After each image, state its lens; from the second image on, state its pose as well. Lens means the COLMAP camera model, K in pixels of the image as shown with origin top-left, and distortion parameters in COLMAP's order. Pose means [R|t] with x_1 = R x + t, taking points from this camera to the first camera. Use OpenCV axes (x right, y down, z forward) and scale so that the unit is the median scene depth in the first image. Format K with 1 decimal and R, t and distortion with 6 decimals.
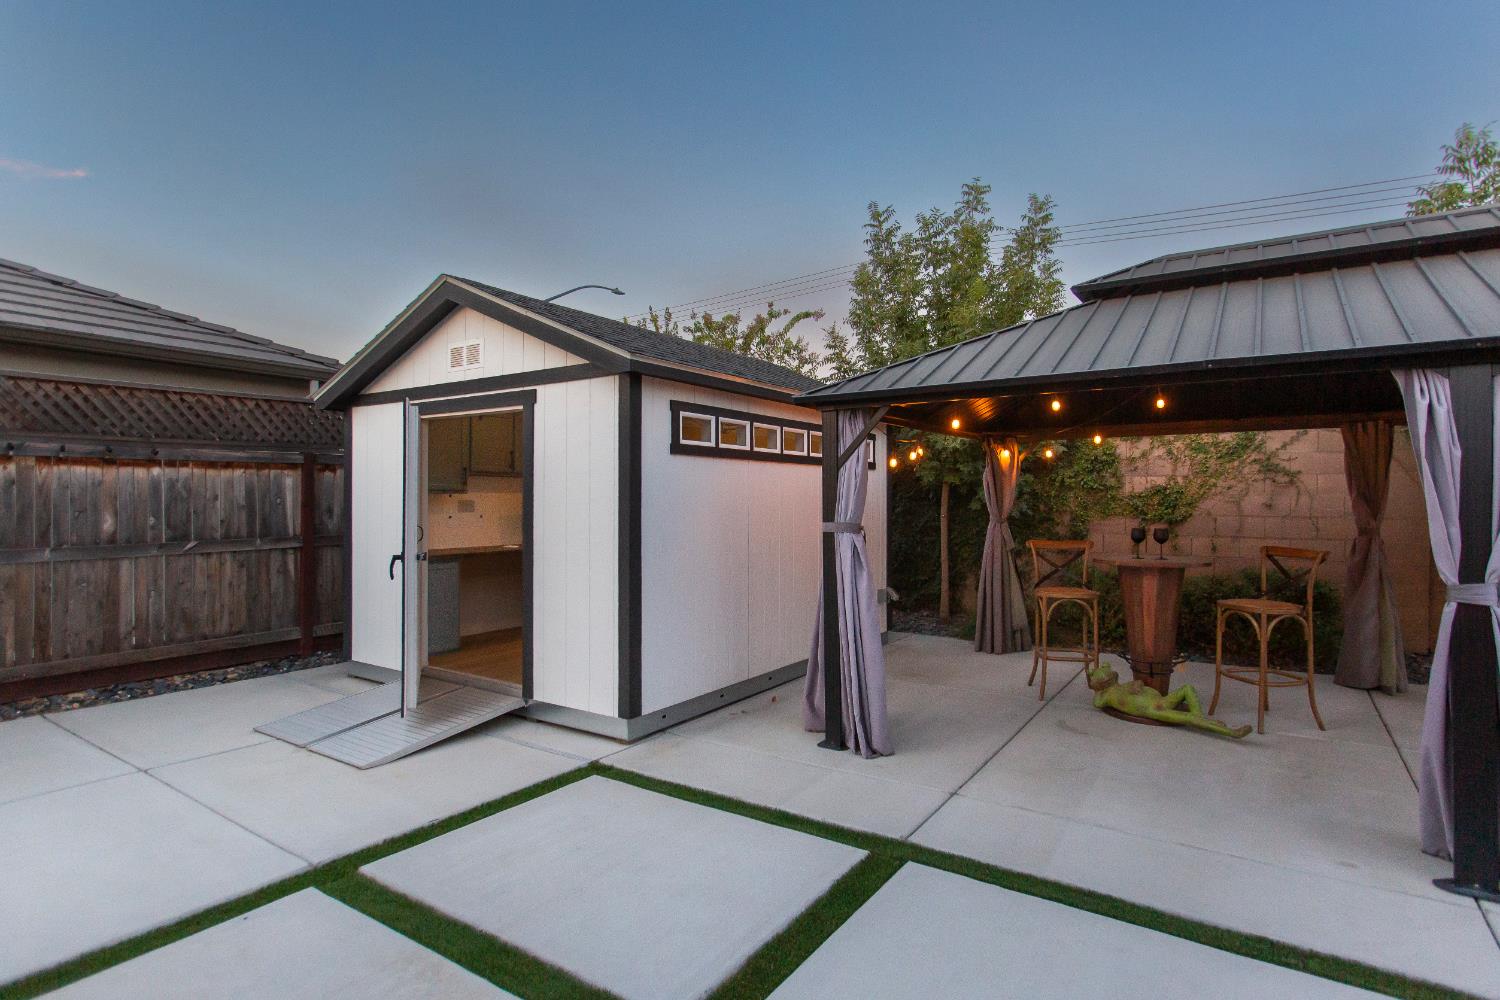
lens RADIAL K [[786.6, 0, 749.7], [0, 786.6, 501.0], [0, 0, 1]] dist [-0.005560, 0.004622]
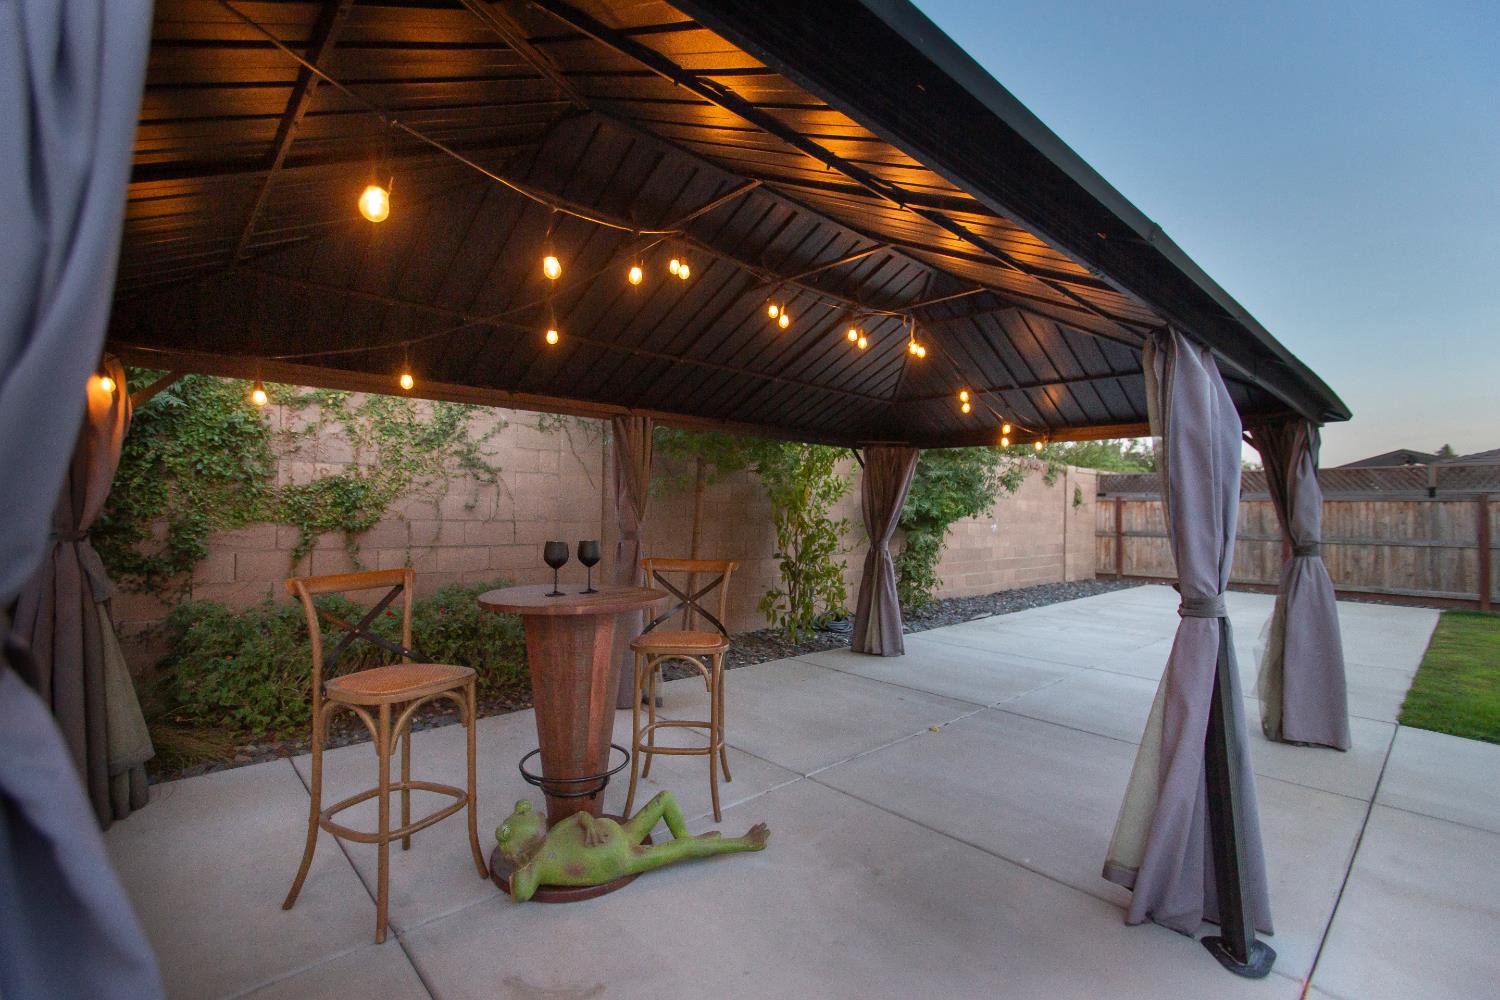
lens RADIAL K [[665.9, 0, 753.2], [0, 665.9, 509.9], [0, 0, 1]] dist [-0.000520, 0.000098]
pose [[0.227113, 0.005326, 0.973854, 0.039299], [-0.008186, 0.999960, -0.003560, 0.008413], [-0.973834, -0.007164, 0.227148, 0.529517]]
